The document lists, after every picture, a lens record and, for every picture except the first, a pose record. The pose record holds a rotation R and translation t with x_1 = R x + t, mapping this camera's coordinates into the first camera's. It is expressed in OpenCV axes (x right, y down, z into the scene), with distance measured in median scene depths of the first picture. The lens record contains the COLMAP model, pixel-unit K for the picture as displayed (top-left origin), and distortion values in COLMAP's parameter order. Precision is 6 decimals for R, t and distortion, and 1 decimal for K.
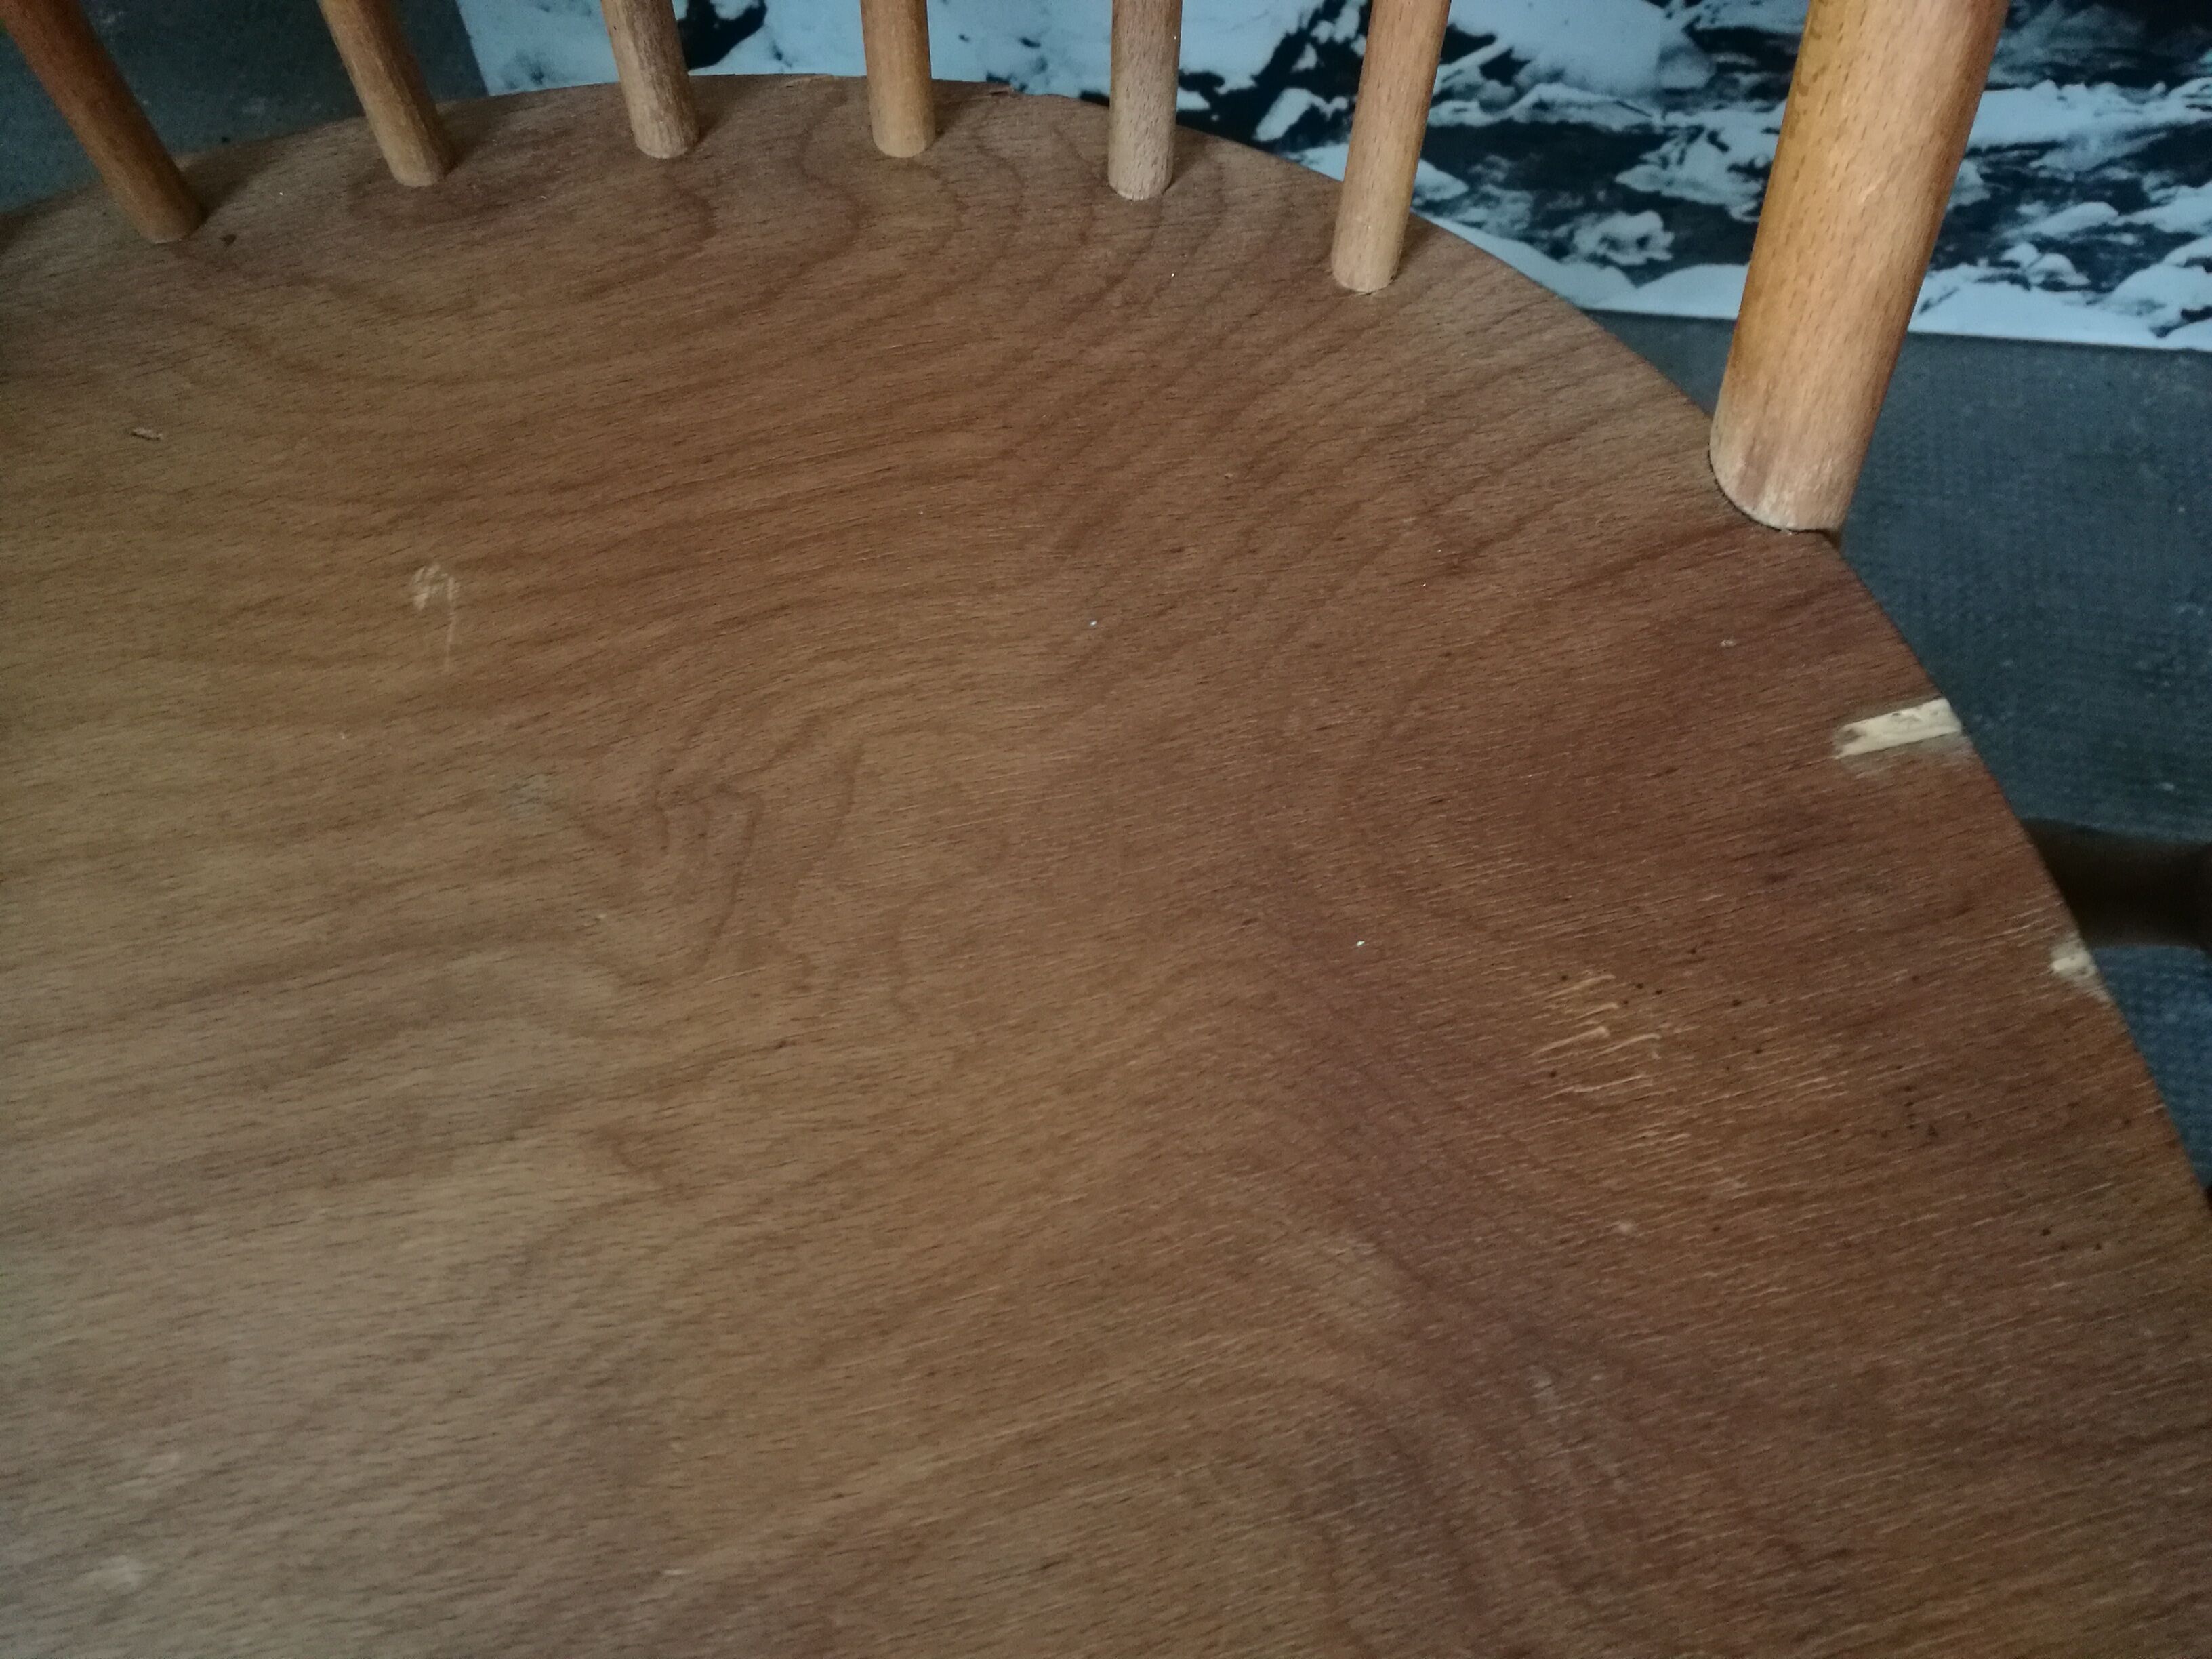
lens RADIAL K [[1765.9, 0, 1097.9], [0, 1765.9, 813.8], [0, 0, 1]] dist [-0.055271, 0.083651]
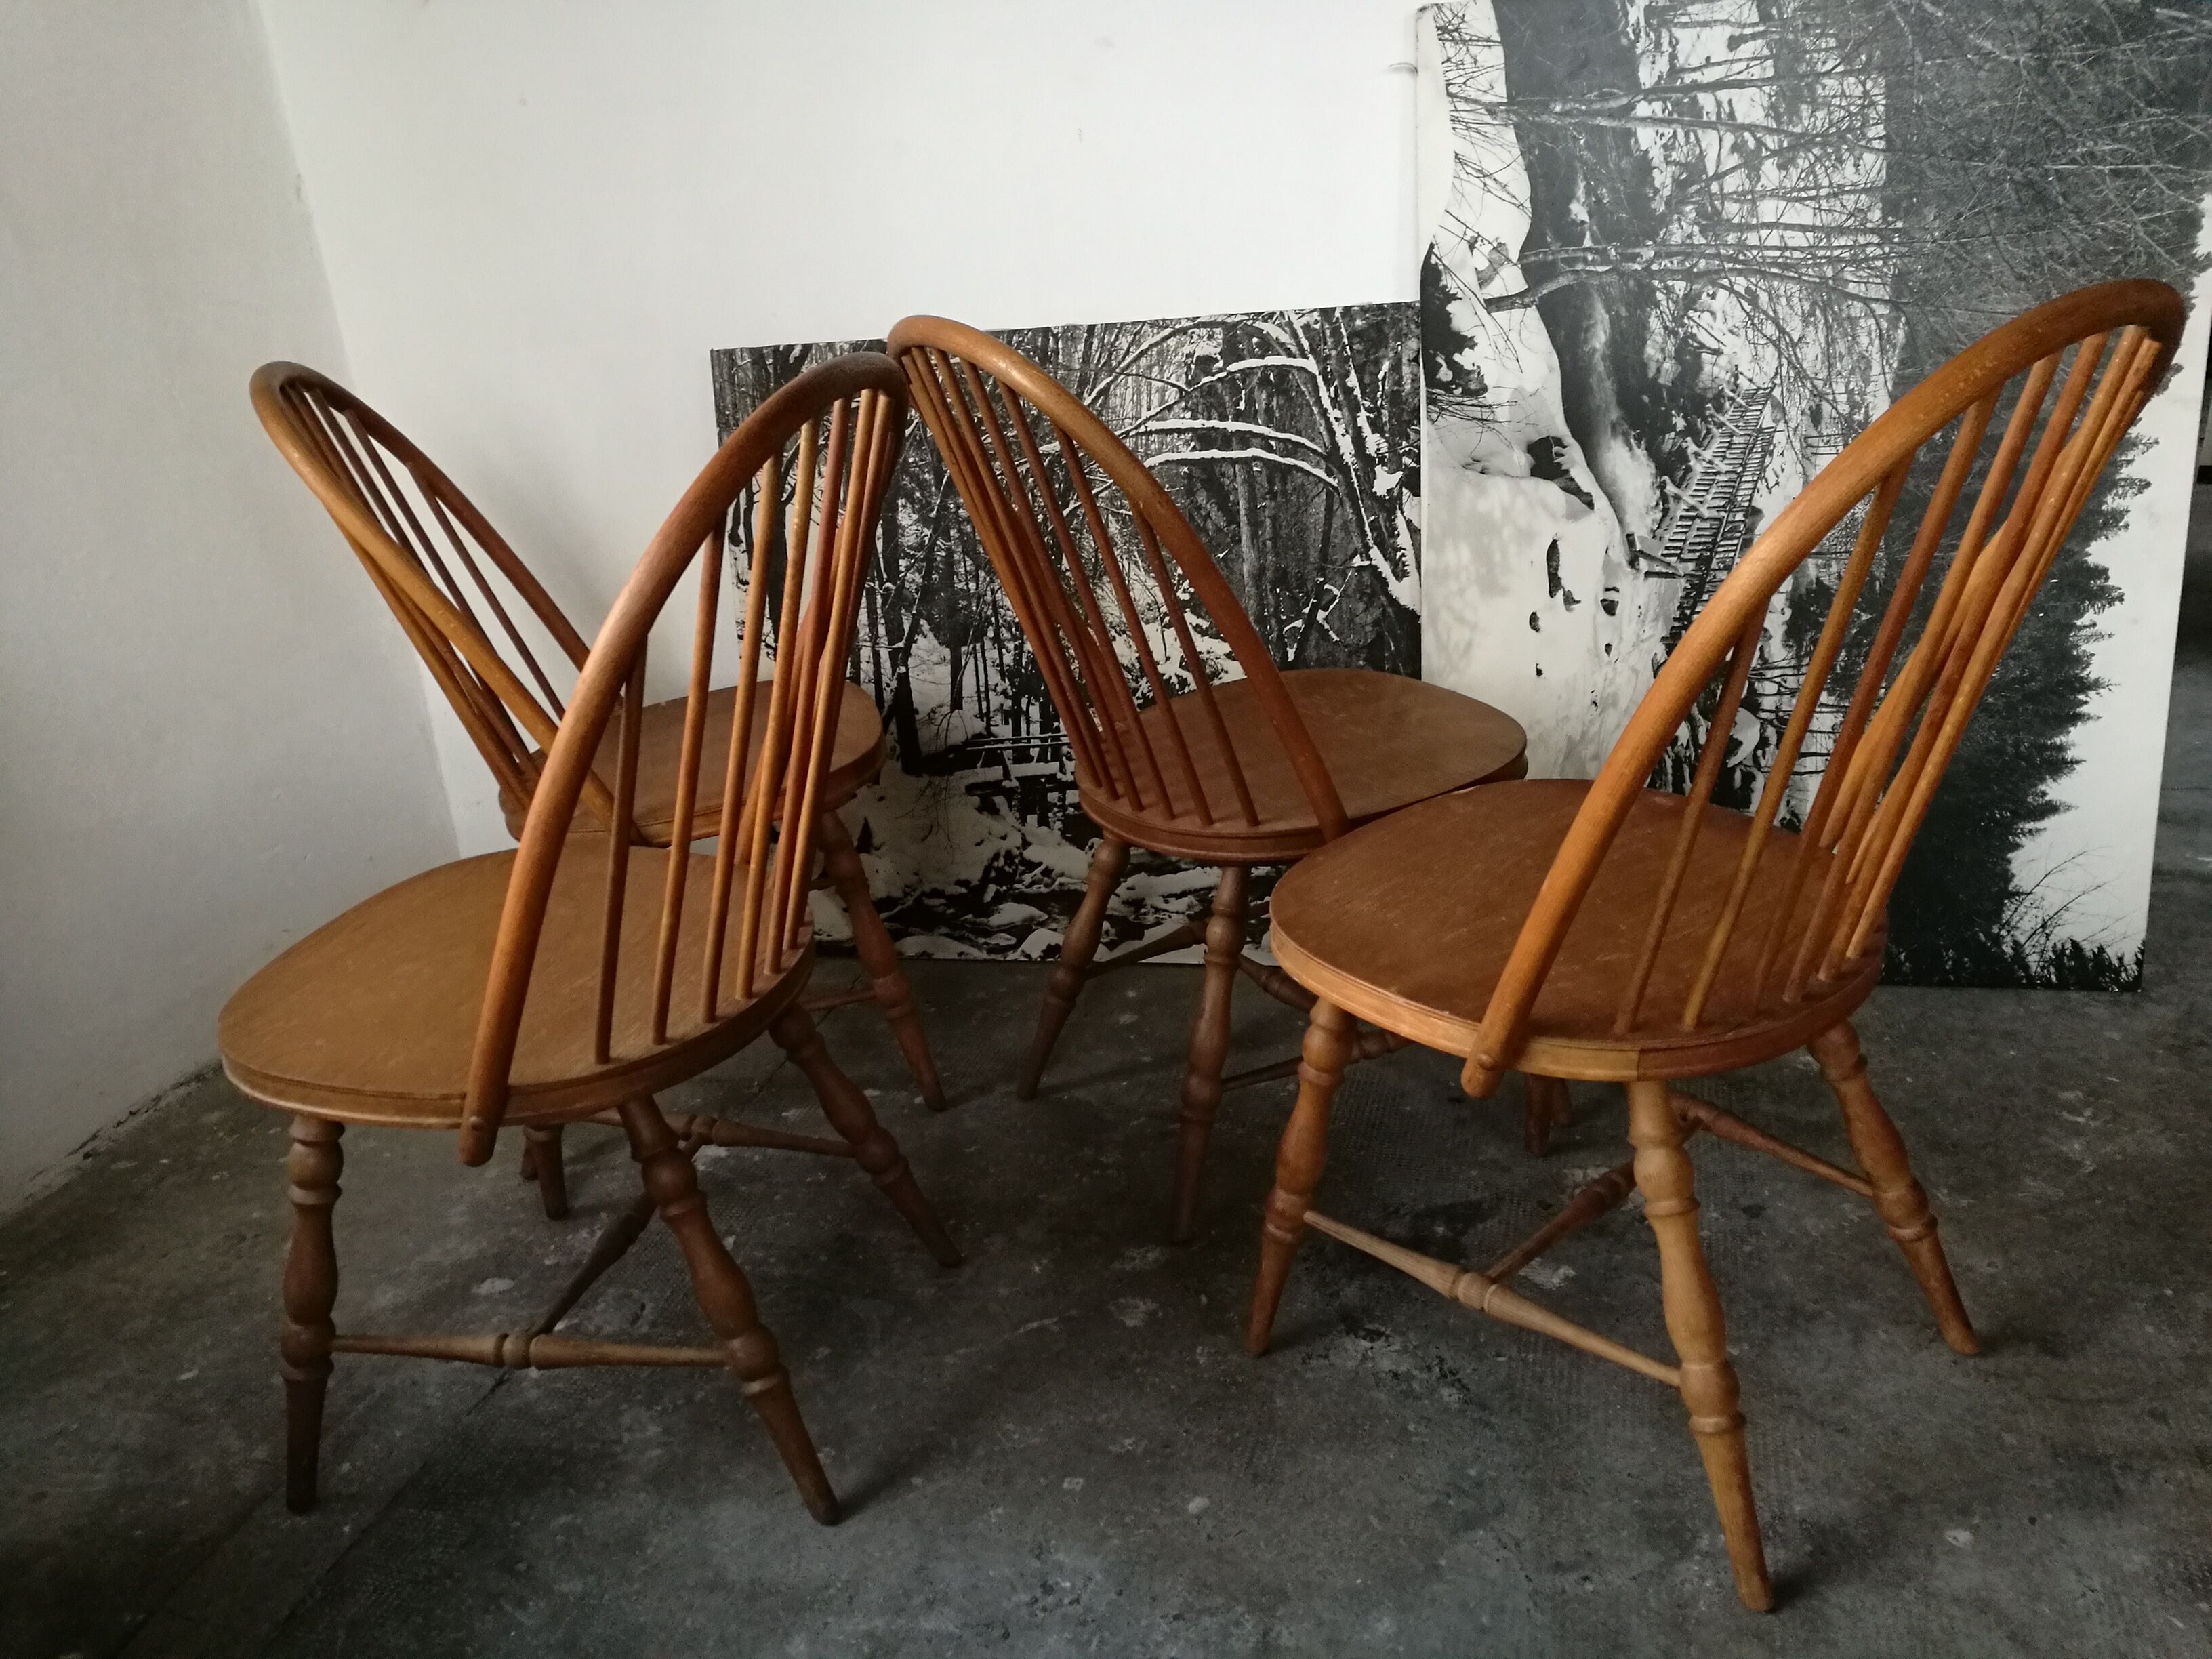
lens RADIAL K [[1766.8, 0, 1106.0], [0, 1766.8, 829.5], [0, 0, 1]] dist [0.061925, -0.098504]
pose [[0.978344, -0.045442, -0.201933, 1.030852], [-0.126717, 0.639908, -0.757932, 2.094283], [0.163661, 0.767107, 0.620292, -1.175195]]
